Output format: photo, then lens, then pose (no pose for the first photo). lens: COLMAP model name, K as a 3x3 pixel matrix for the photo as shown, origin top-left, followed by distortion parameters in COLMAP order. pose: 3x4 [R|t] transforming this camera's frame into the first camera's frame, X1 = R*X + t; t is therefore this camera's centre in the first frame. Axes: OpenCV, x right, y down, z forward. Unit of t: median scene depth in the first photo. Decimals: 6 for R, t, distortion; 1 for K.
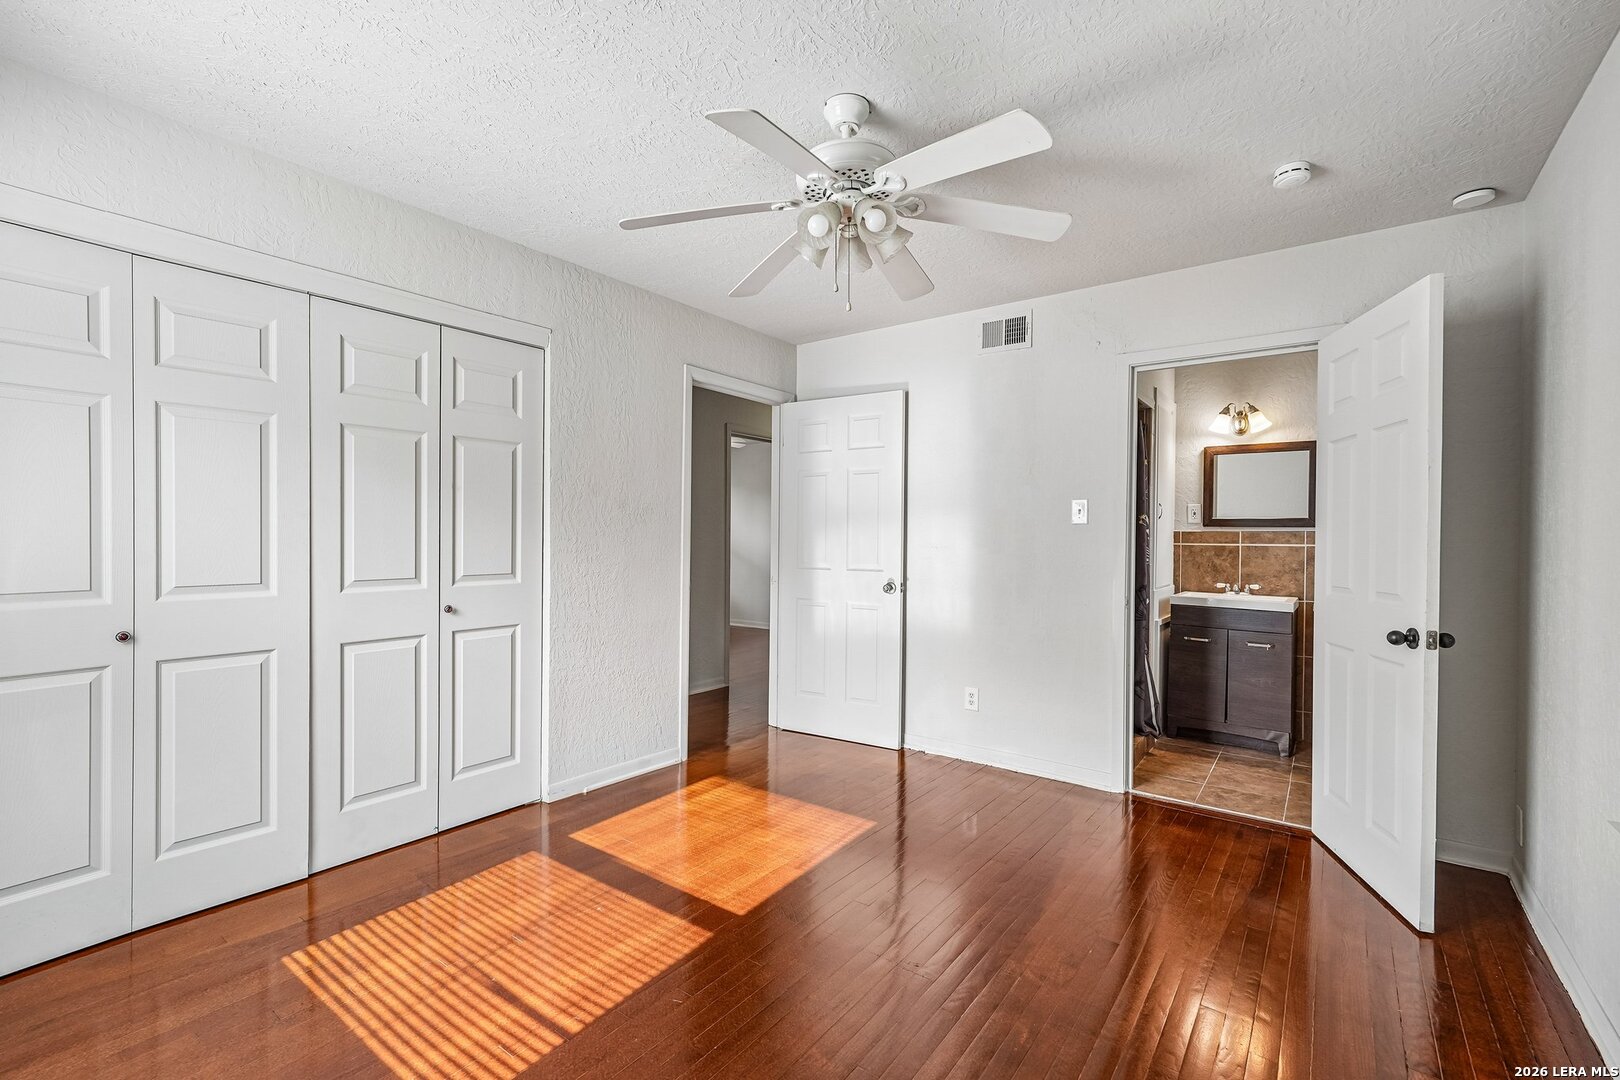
lens RADIAL K [[709.2, 0, 796.8], [0, 709.2, 544.7], [0, 0, 1]] dist [-0.004477, 0.007101]
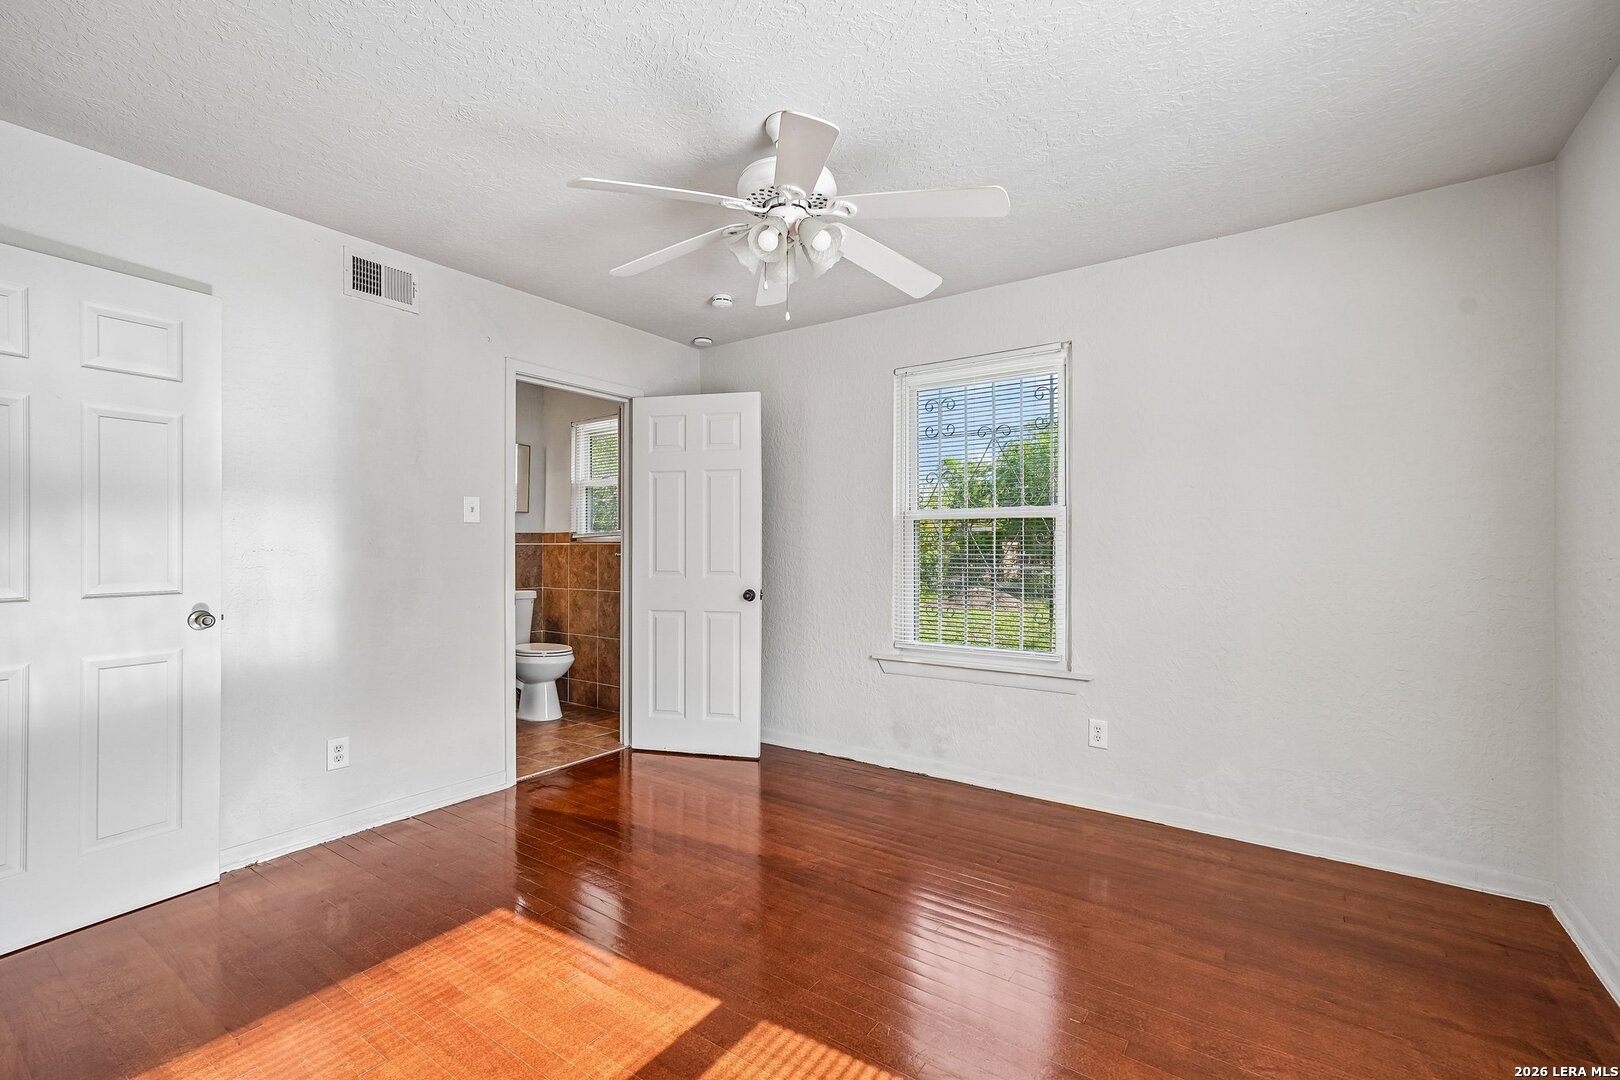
lens RADIAL K [[709.2, 0, 810.7], [0, 709.2, 537.2], [0, 0, 1]] dist [-0.004477, 0.007101]
pose [[-0.049690, 0.003147, 0.998760, -0.563495], [0.004874, 0.999984, -0.002909, -0.004556], [-0.998753, 0.004723, -0.049704, 0.587481]]
